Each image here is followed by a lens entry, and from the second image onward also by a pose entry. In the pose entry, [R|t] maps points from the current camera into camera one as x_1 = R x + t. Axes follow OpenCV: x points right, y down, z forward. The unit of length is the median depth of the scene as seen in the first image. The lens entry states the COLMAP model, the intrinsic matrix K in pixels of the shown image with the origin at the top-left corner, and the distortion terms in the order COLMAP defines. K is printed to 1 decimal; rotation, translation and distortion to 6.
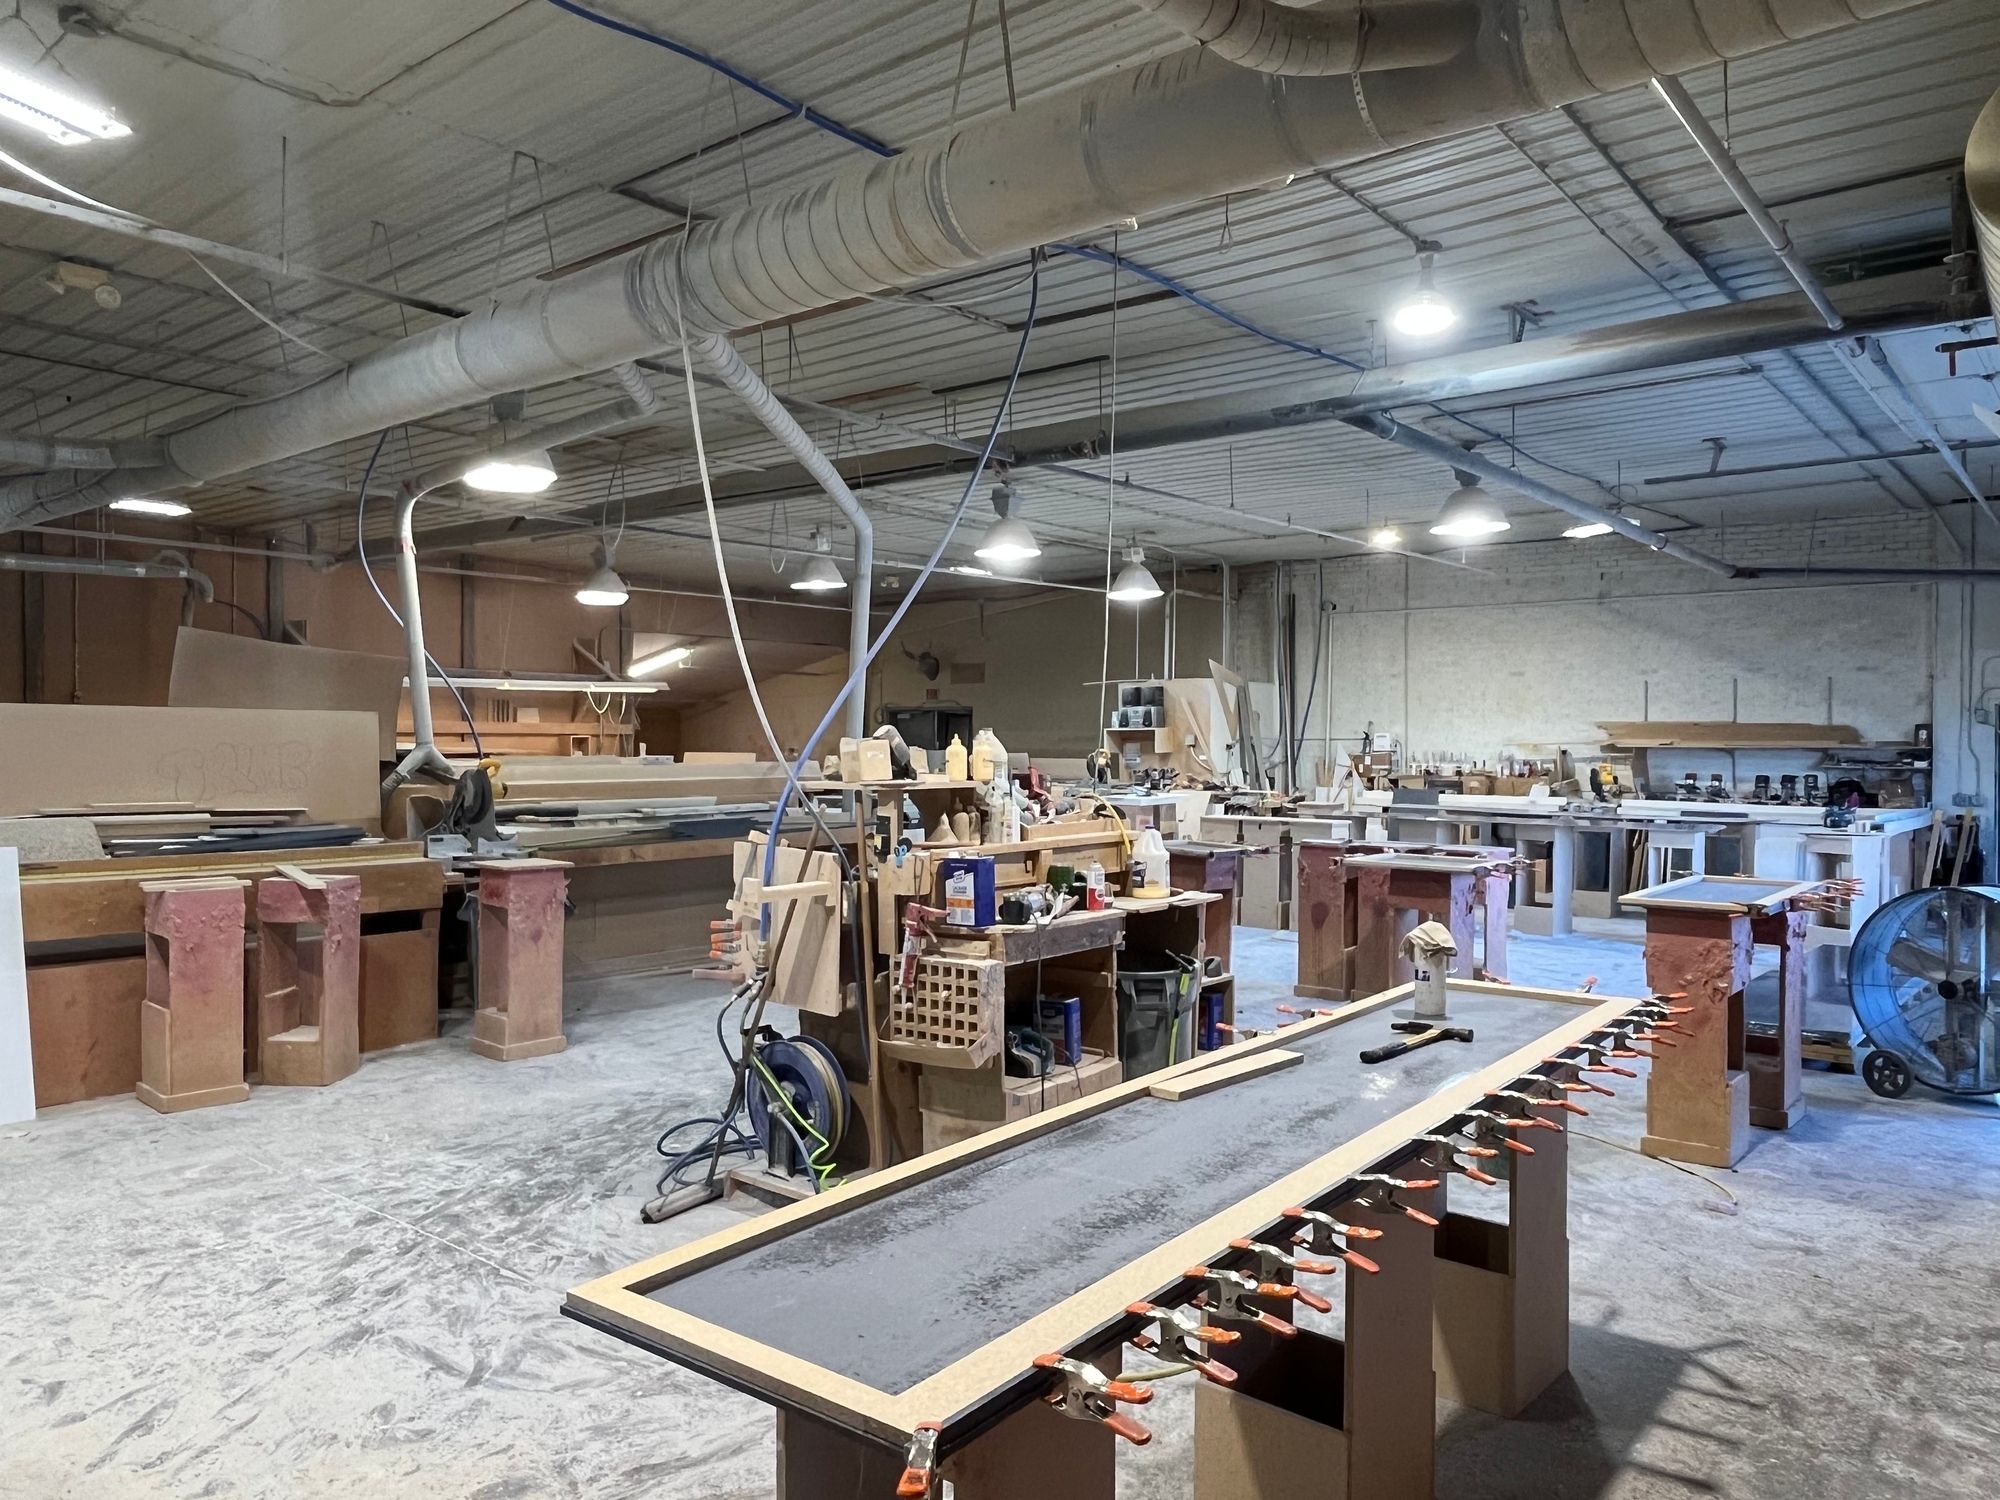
lens RADIAL K [[1408.3, 0, 1000.3], [0, 1408.3, 749.5], [0, 0, 1]] dist [0.001603, 0.000419]
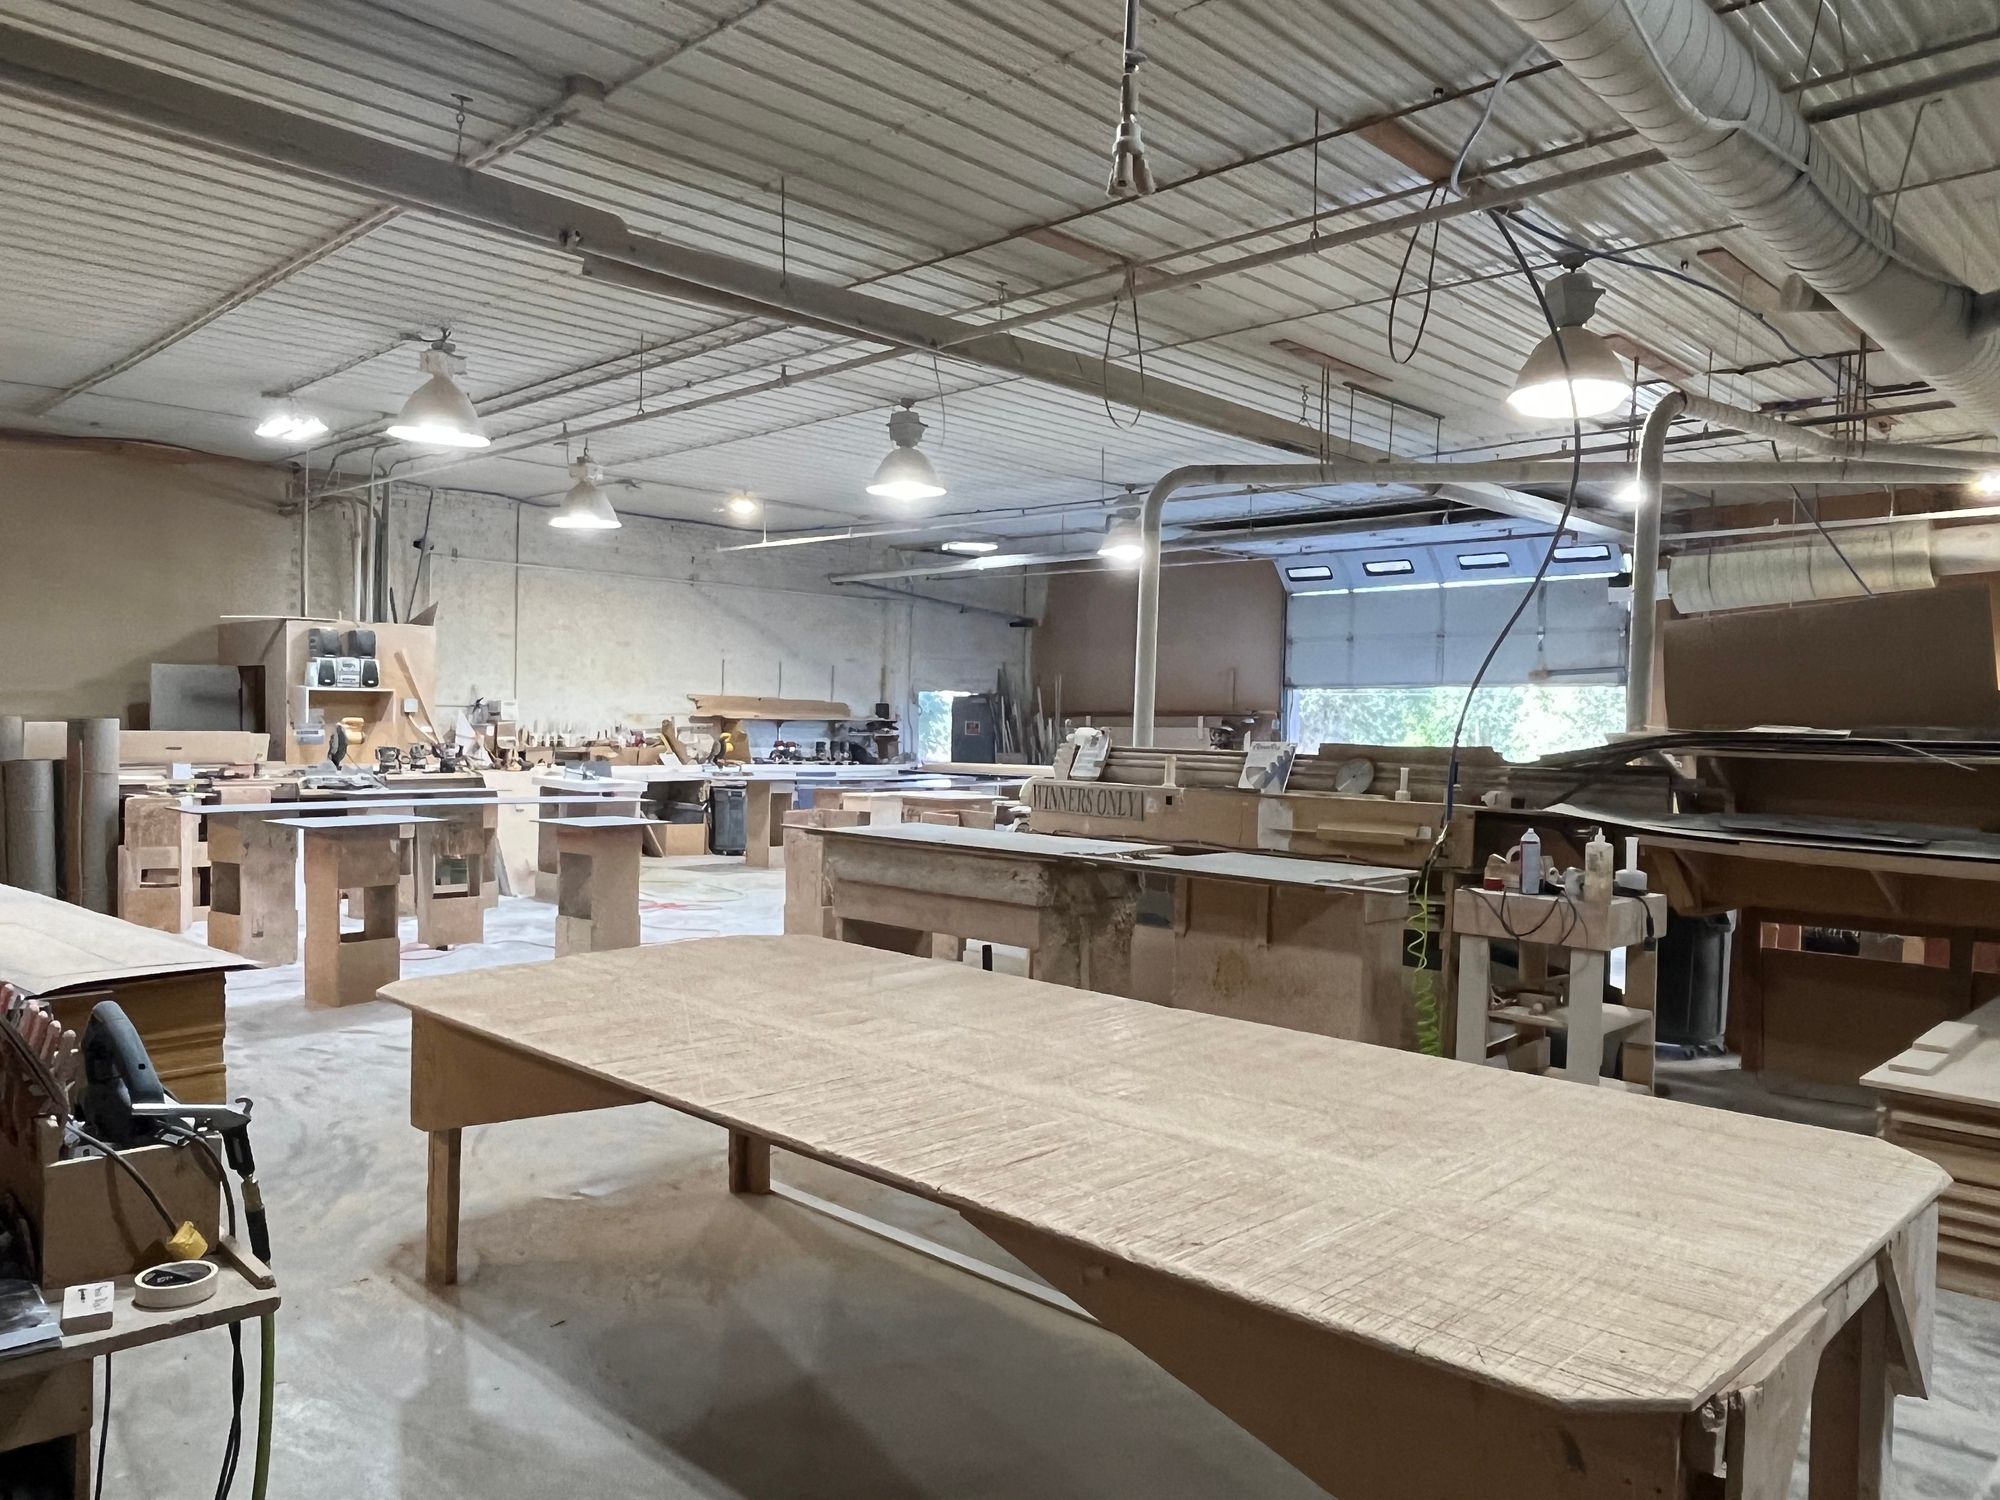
lens RADIAL K [[1408.3, 0, 996.2], [0, 1408.3, 752.9], [0, 0, 1]] dist [0.001603, 0.000419]
pose [[0.086610, -0.023894, 0.995956, -0.630853], [-0.015670, 0.999556, 0.025343, -0.005842], [-0.996119, -0.017801, 0.086197, 0.664560]]
